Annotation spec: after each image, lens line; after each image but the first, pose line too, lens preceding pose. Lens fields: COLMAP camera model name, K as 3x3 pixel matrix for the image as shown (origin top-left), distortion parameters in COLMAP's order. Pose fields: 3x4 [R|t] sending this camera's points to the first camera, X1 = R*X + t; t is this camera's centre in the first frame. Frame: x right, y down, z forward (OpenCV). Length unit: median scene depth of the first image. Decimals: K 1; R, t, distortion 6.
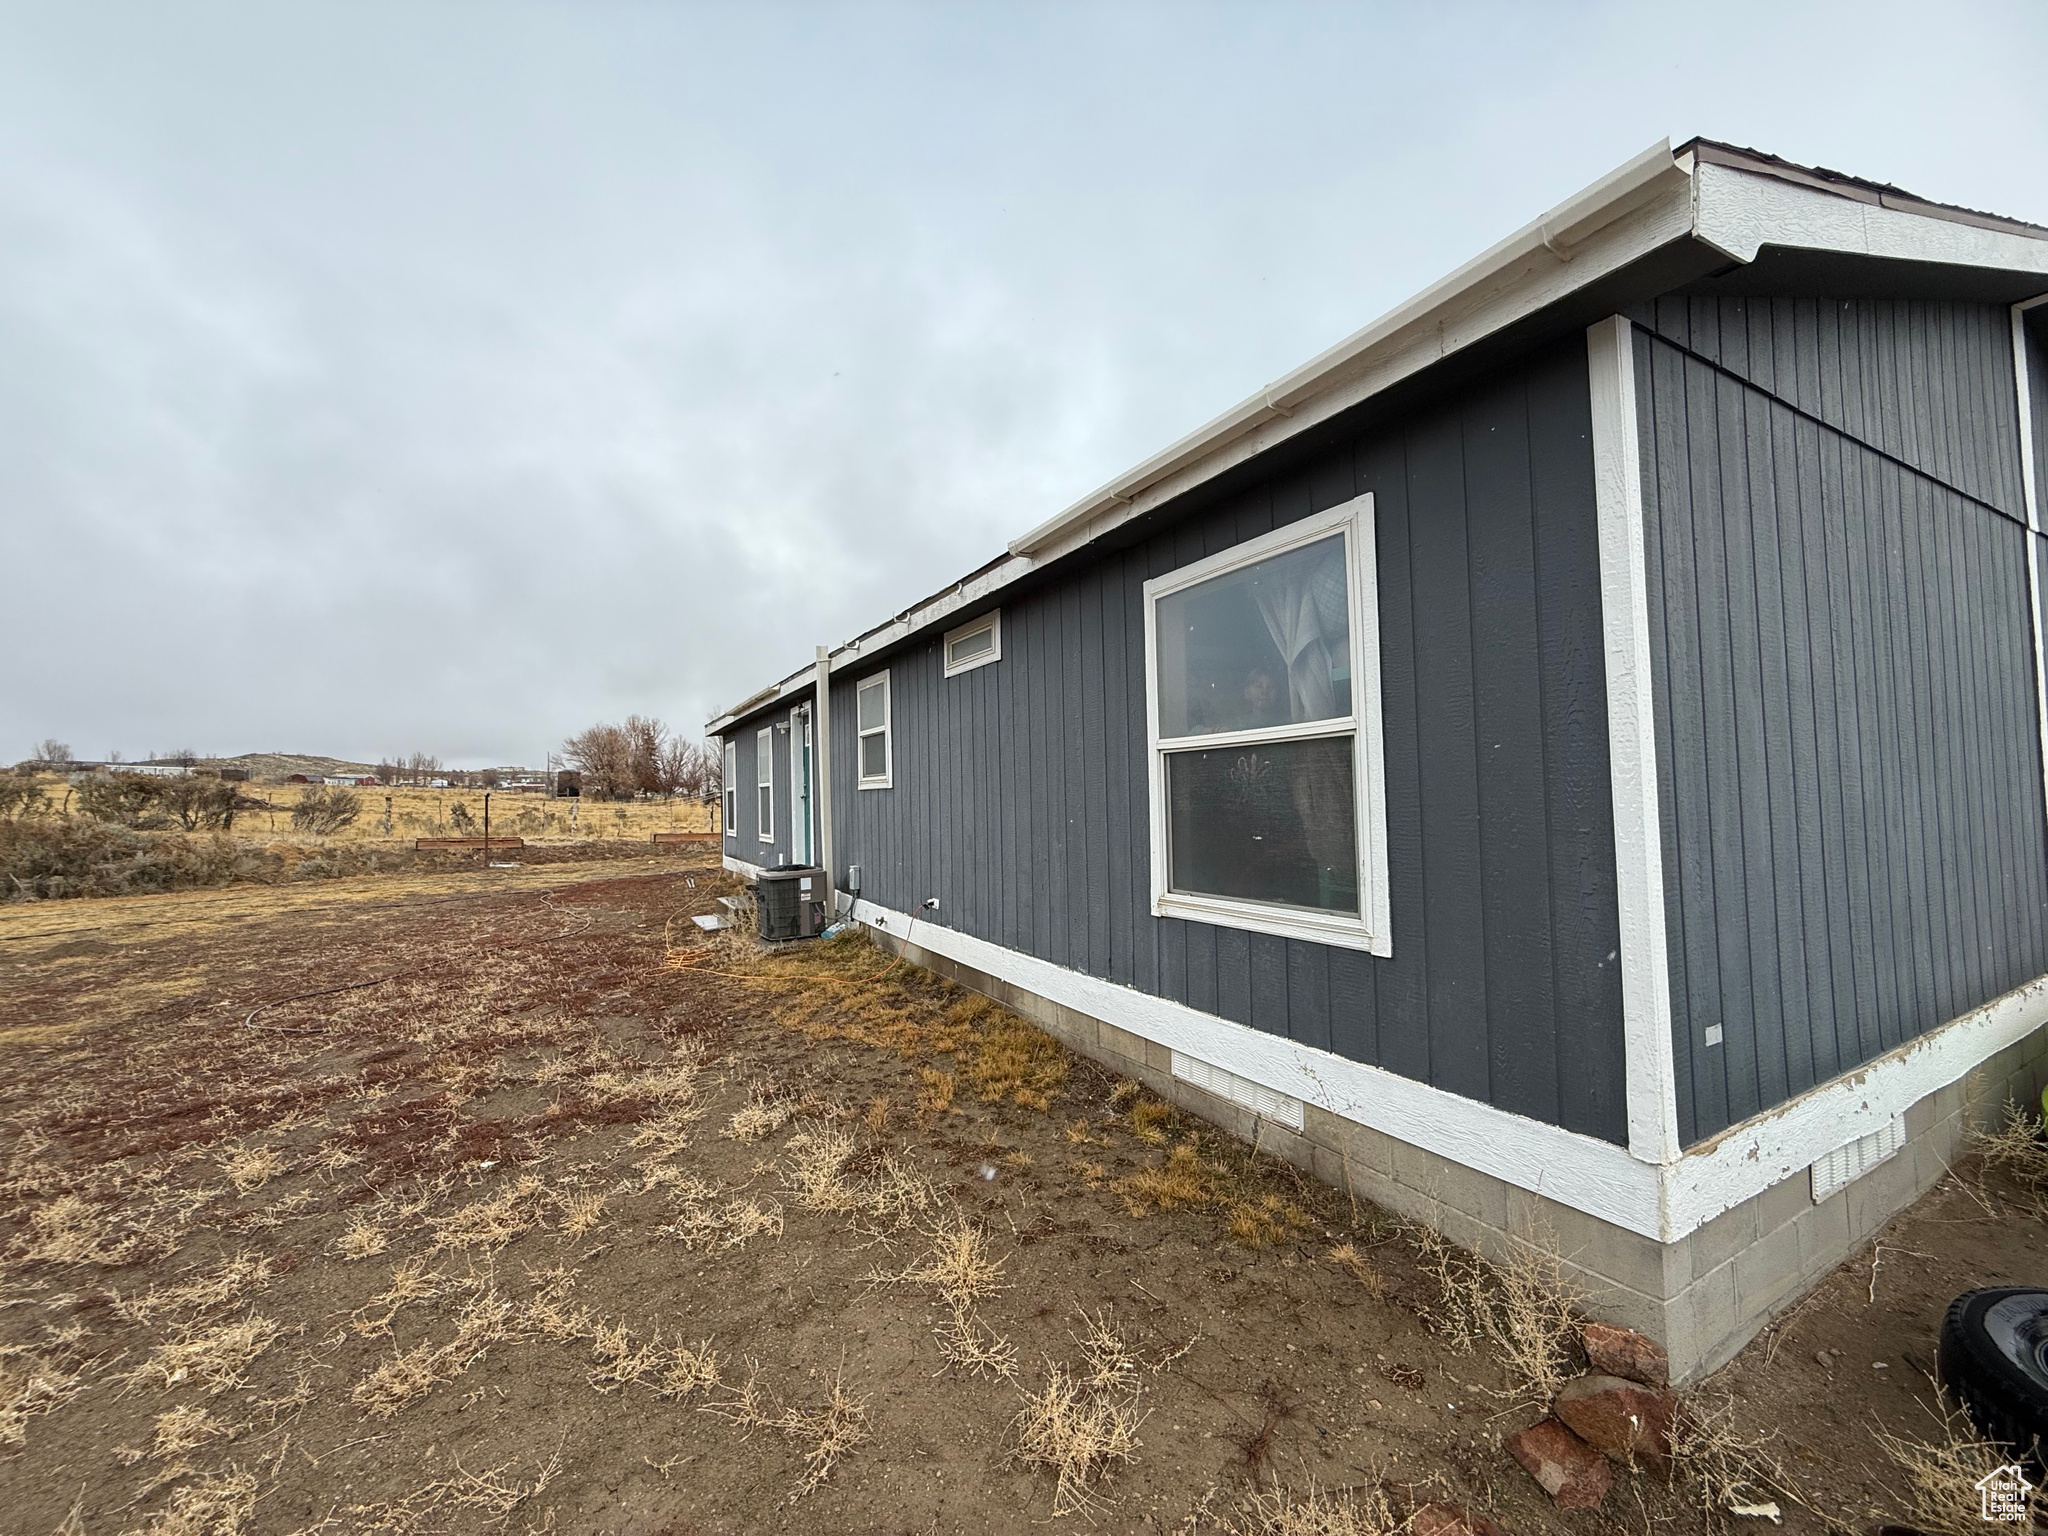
lens RADIAL K [[815.2, 0, 1020.9], [0, 815.2, 766.3], [0, 0, 1]] dist [0.000268, 0.000130]
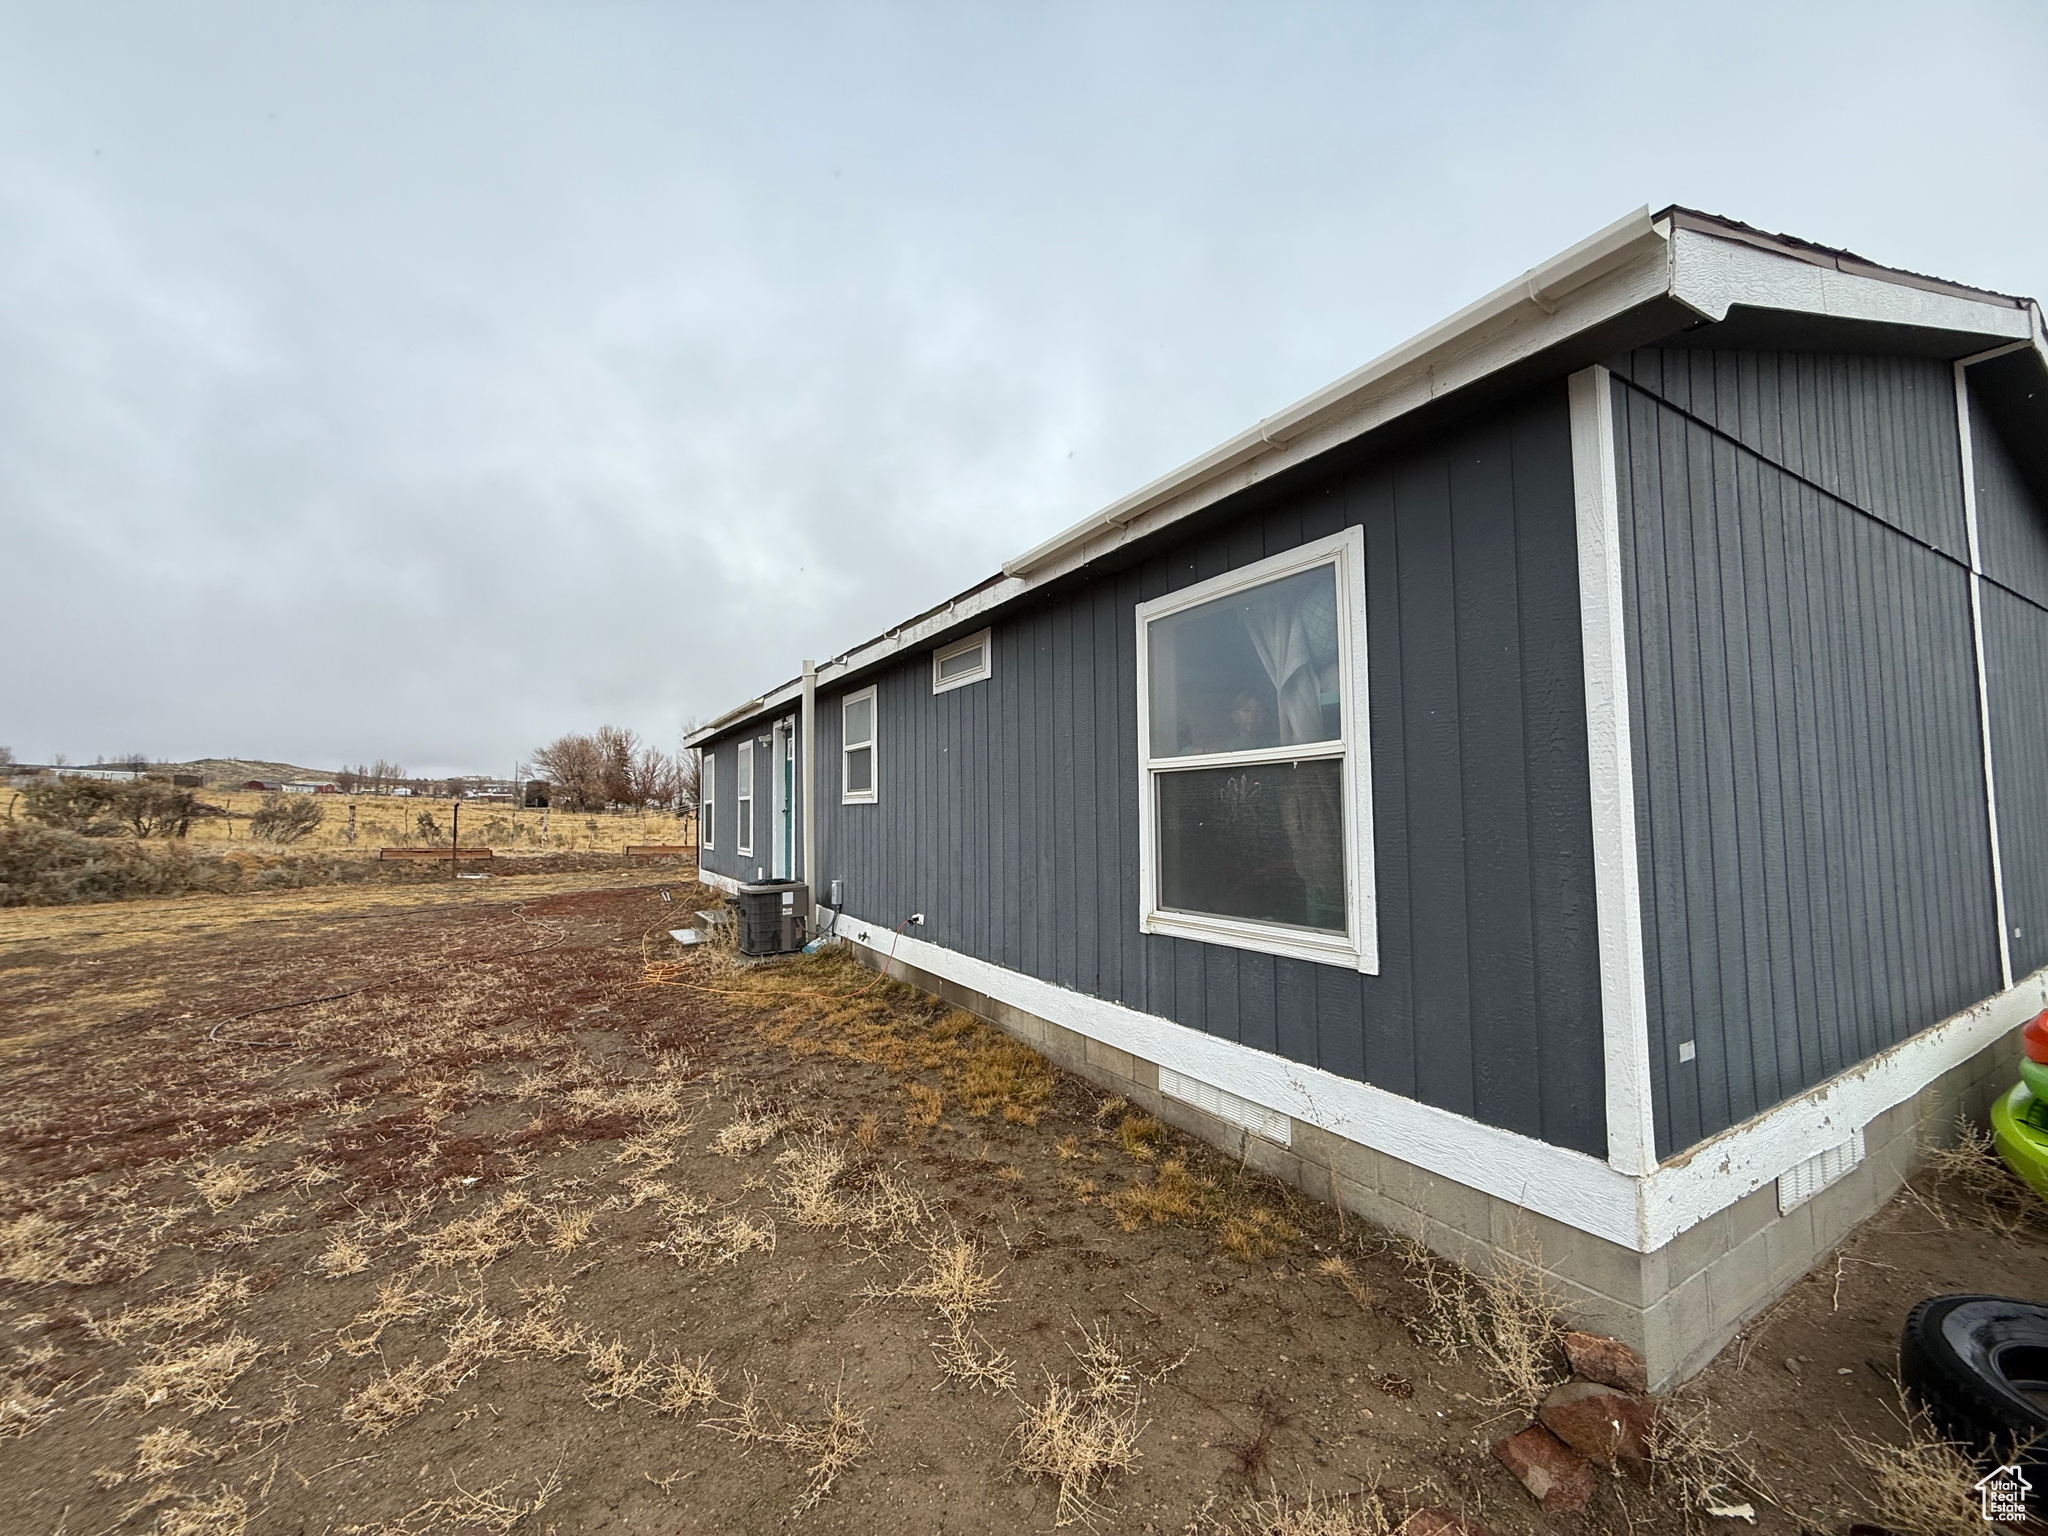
lens RADIAL K [[815.2, 0, 1019.9], [0, 815.2, 766.8], [0, 0, 1]] dist [0.000268, 0.000130]
pose [[0.999492, 0.013396, 0.028921, -0.026454], [-0.012847, 0.999735, -0.019081, -0.002245], [-0.029169, 0.018700, 0.999400, -0.016139]]
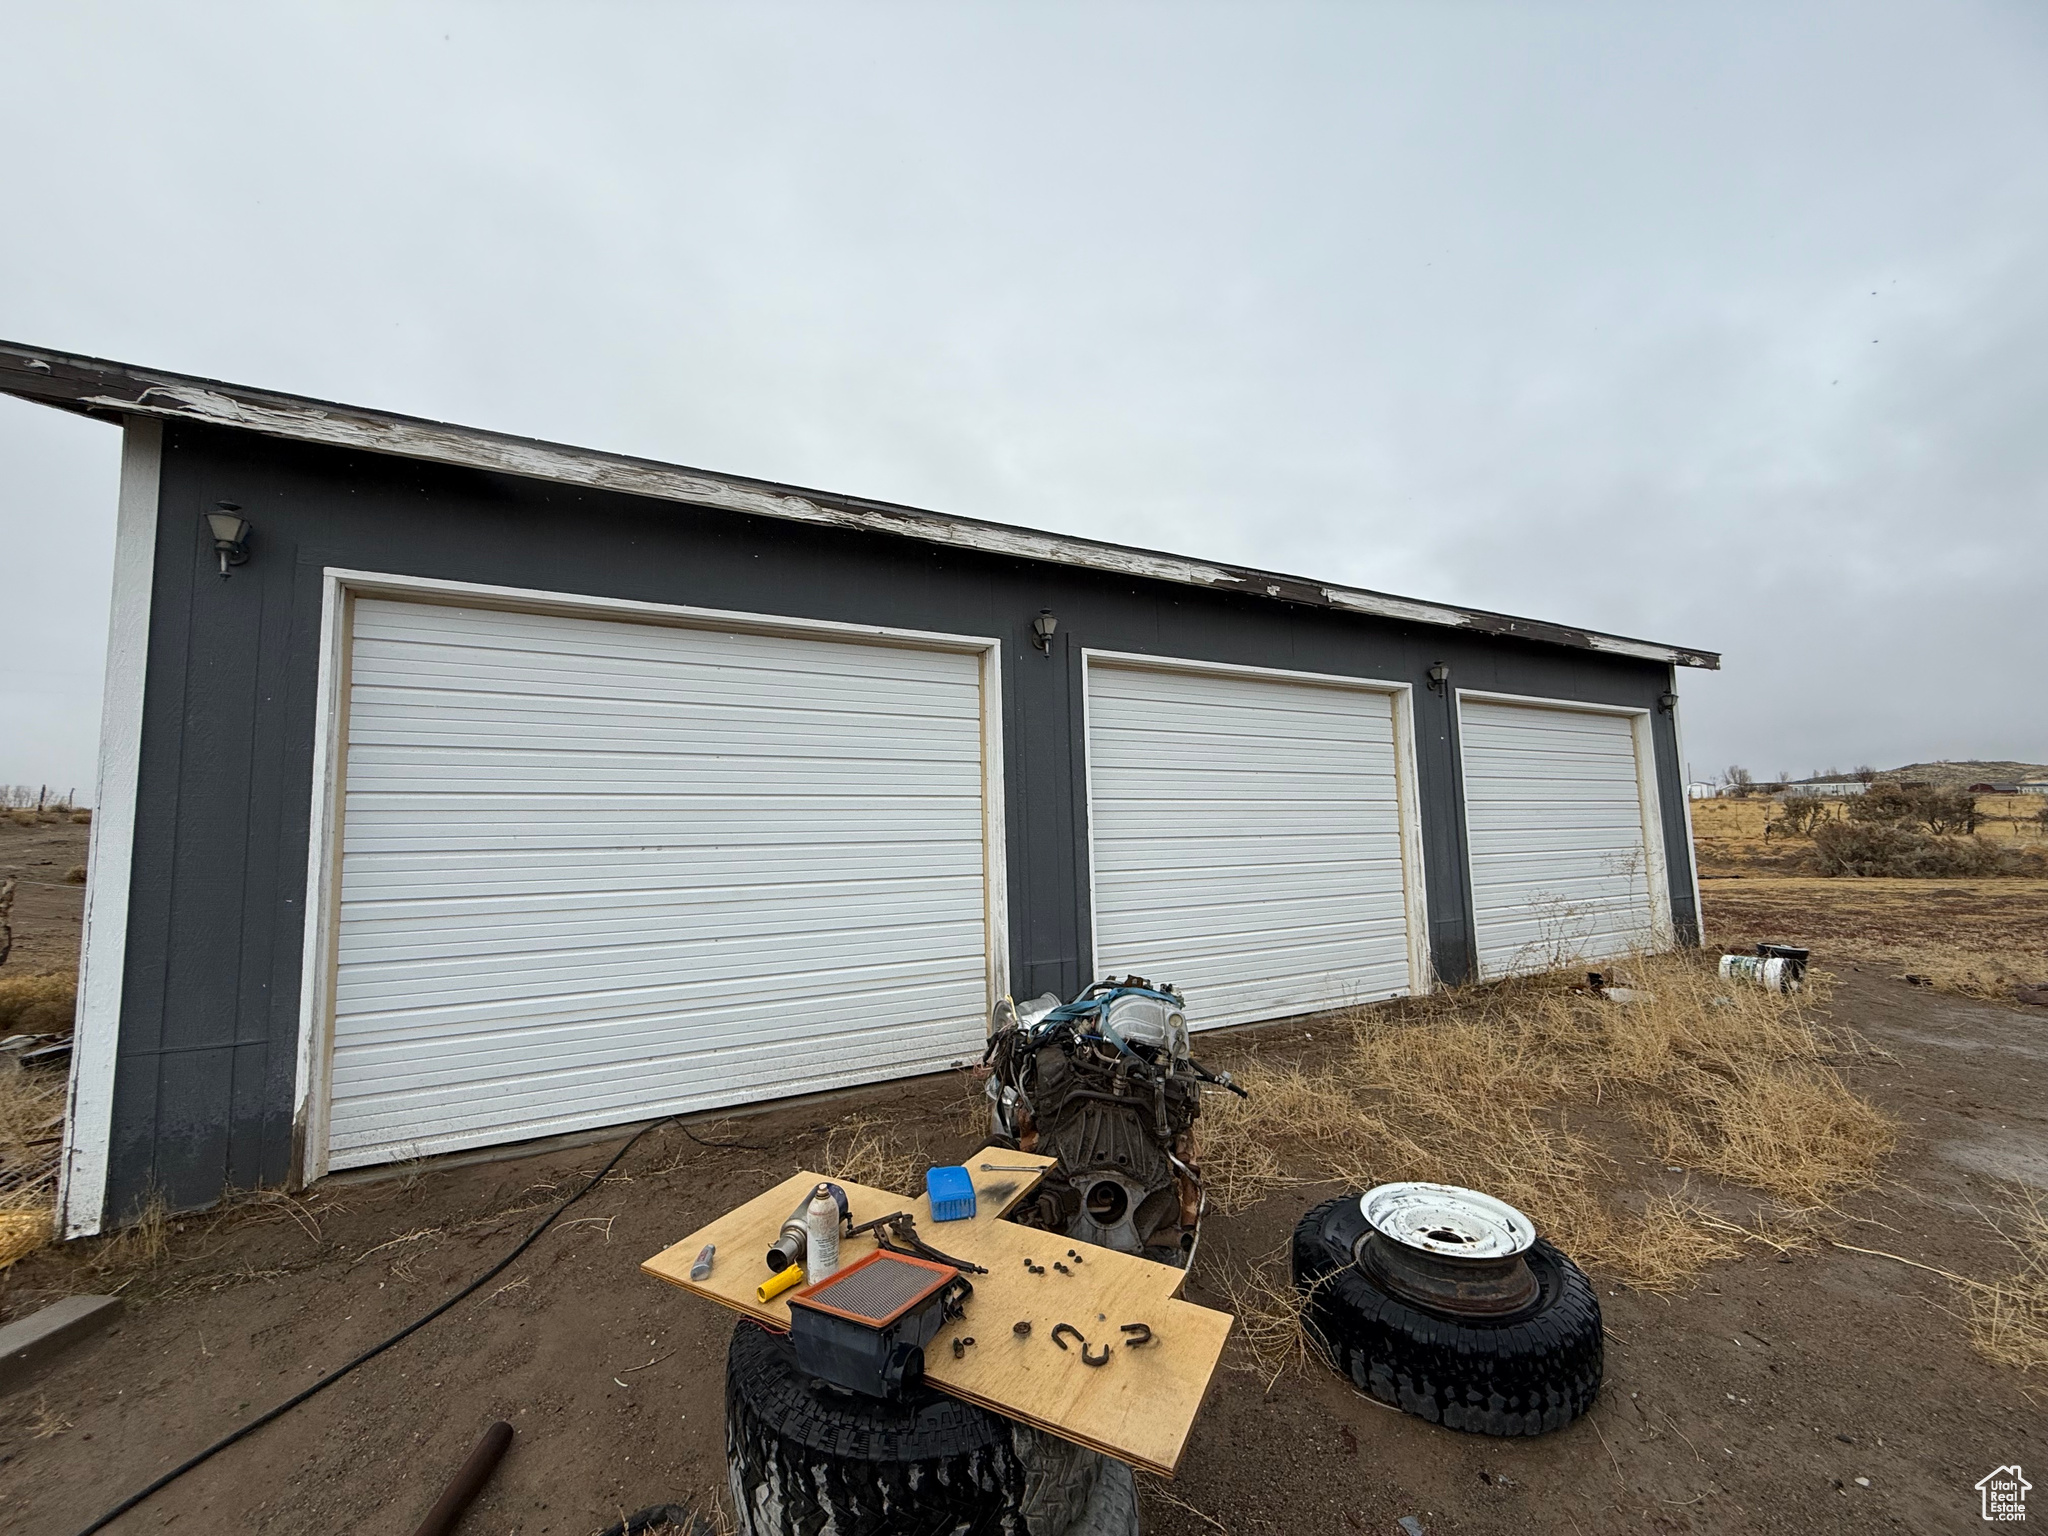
lens RADIAL K [[815.2, 0, 1024.0], [0, 815.2, 767.3], [0, 0, 1]] dist [0.000268, 0.000130]
pose [[-0.006371, -0.067579, -0.997694, 1.578968], [0.053299, 0.996273, -0.067824, -0.087297], [0.998558, -0.053608, -0.002745, -2.525573]]
